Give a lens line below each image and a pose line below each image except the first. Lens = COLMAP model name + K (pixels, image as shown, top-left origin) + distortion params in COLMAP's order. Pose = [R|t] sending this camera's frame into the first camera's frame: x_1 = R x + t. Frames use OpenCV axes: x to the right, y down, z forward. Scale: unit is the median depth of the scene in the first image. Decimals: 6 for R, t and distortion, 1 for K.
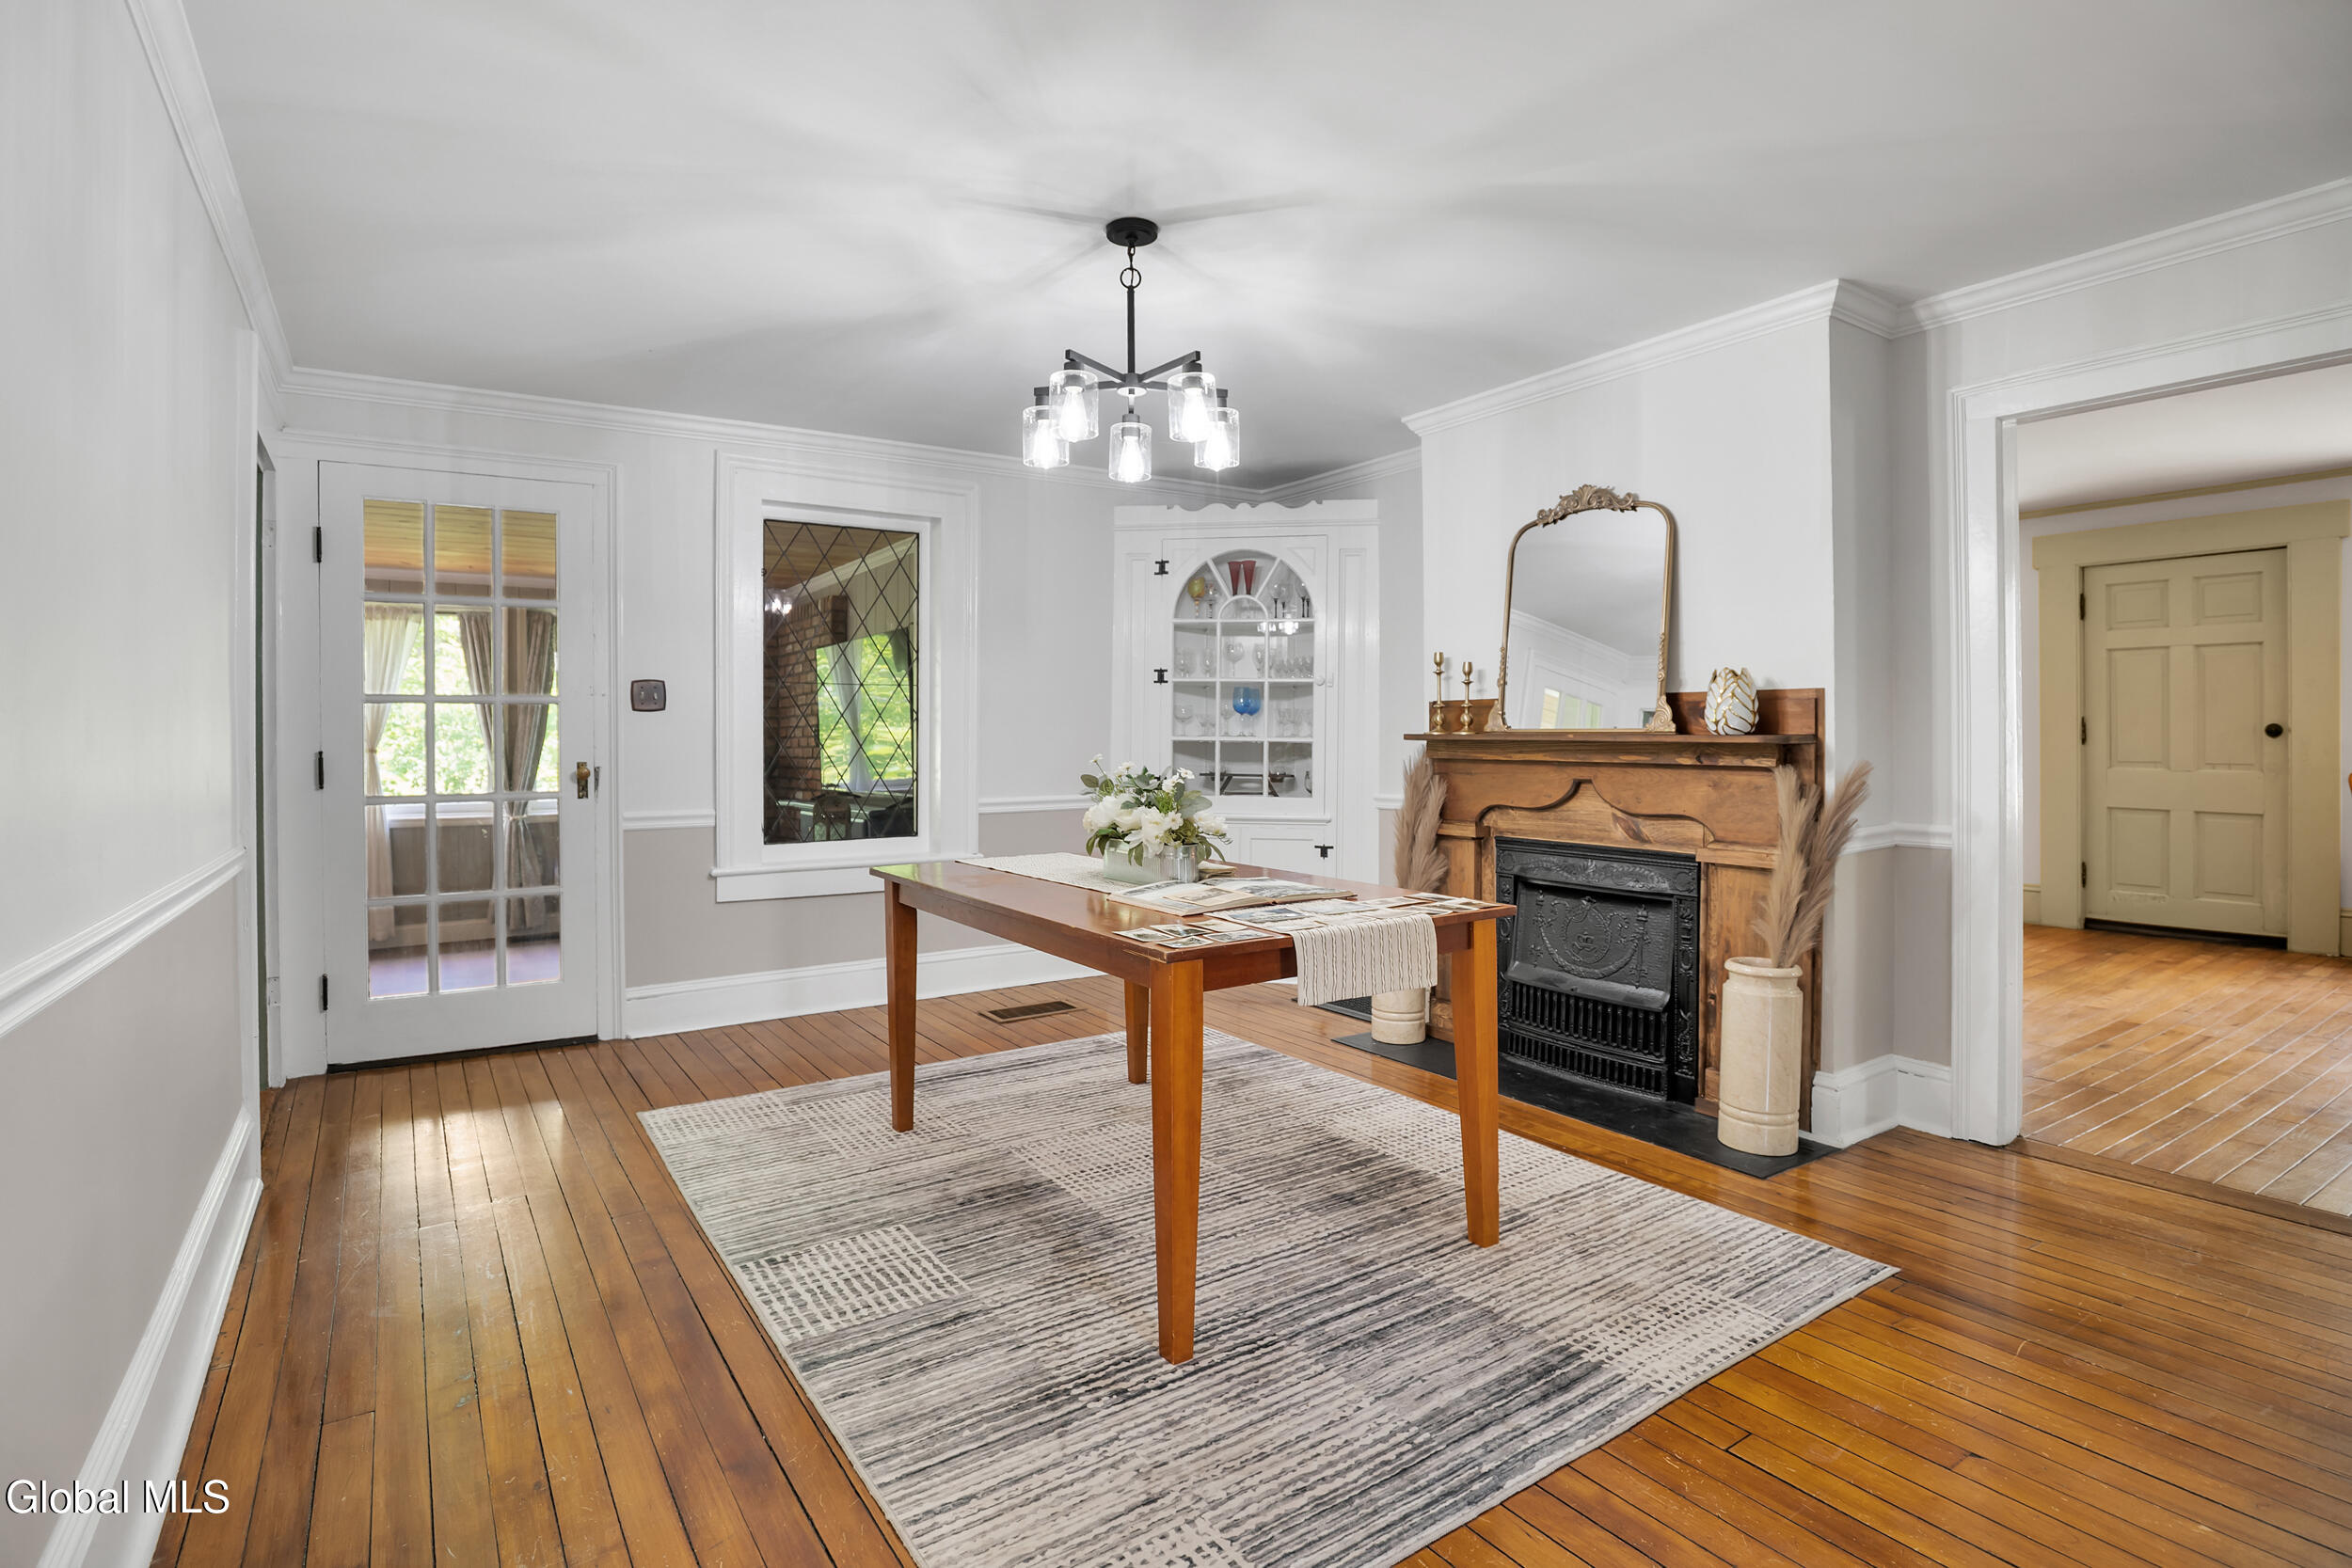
lens RADIAL K [[1157.3, 0, 1184.9], [0, 1157.3, 768.7], [0, 0, 1]] dist [-0.017815, 0.001412]
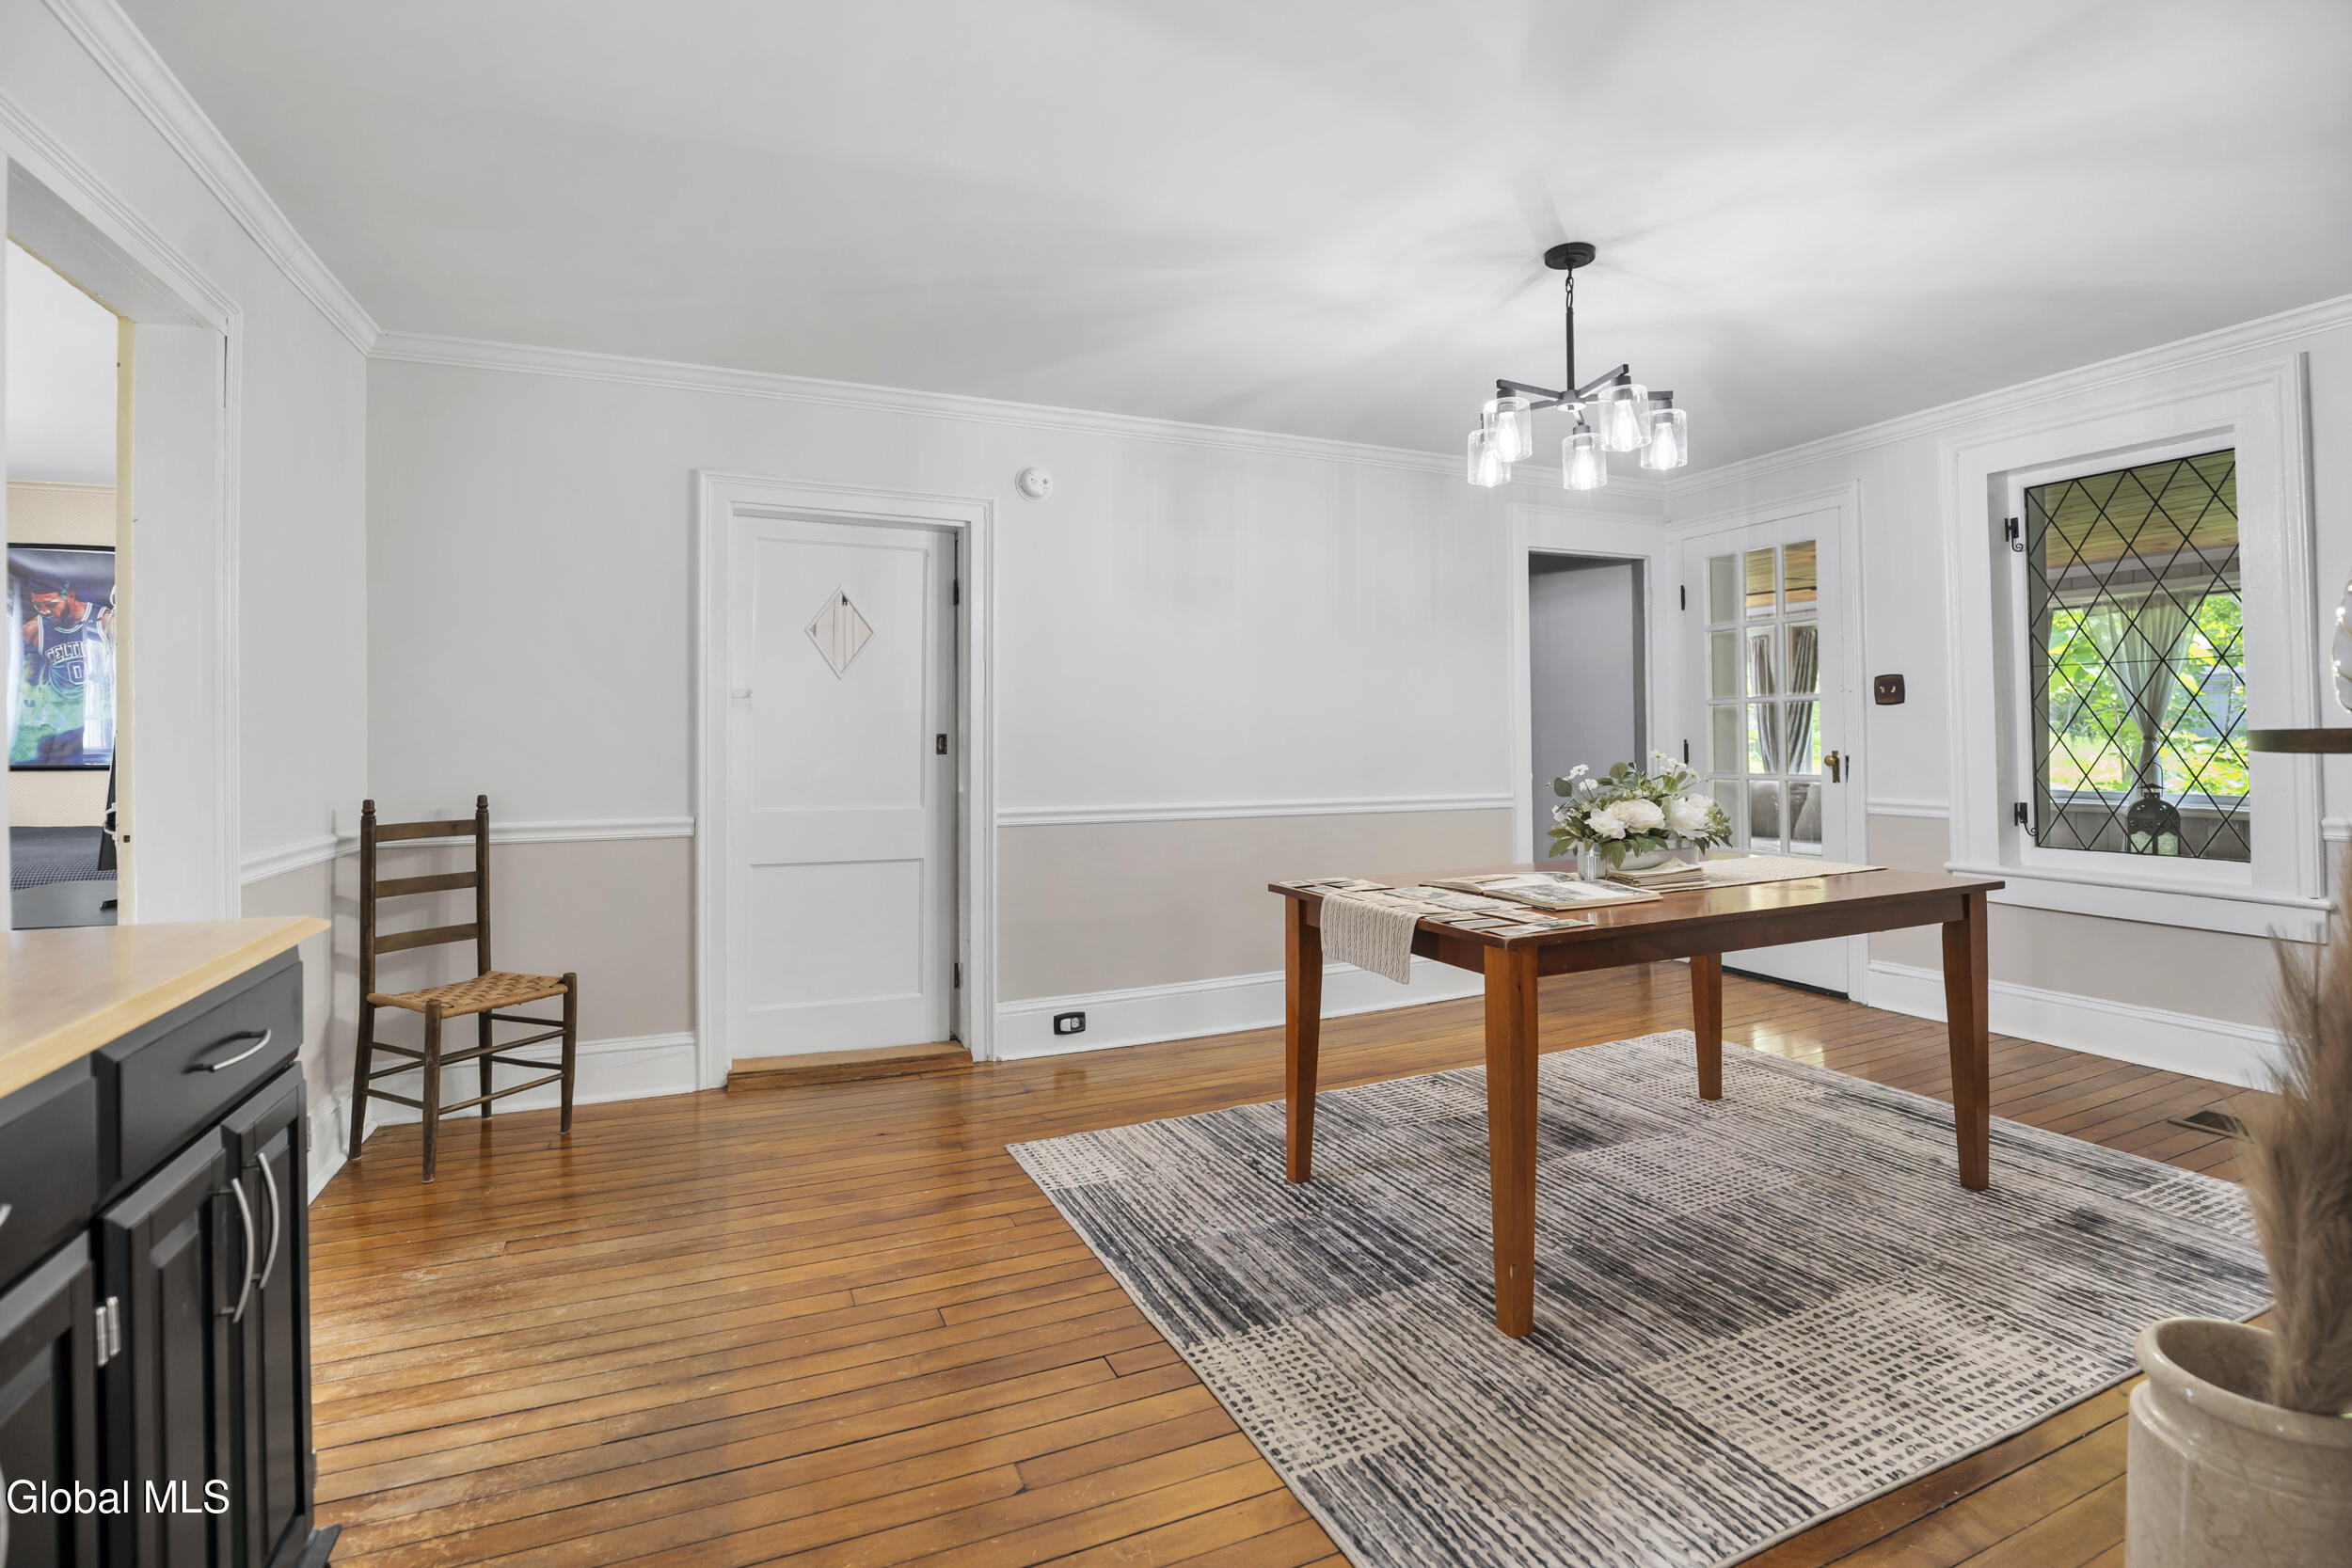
lens RADIAL K [[1117.0, 0, 1171.4], [0, 1117.0, 745.1], [0, 0, 1]] dist [-0.018077, -0.001083]
pose [[-0.185923, 0.010021, -0.982513, 1.138063], [-0.016417, 0.999777, 0.013304, -0.025518], [0.982427, 0.018603, -0.185717, 0.927374]]
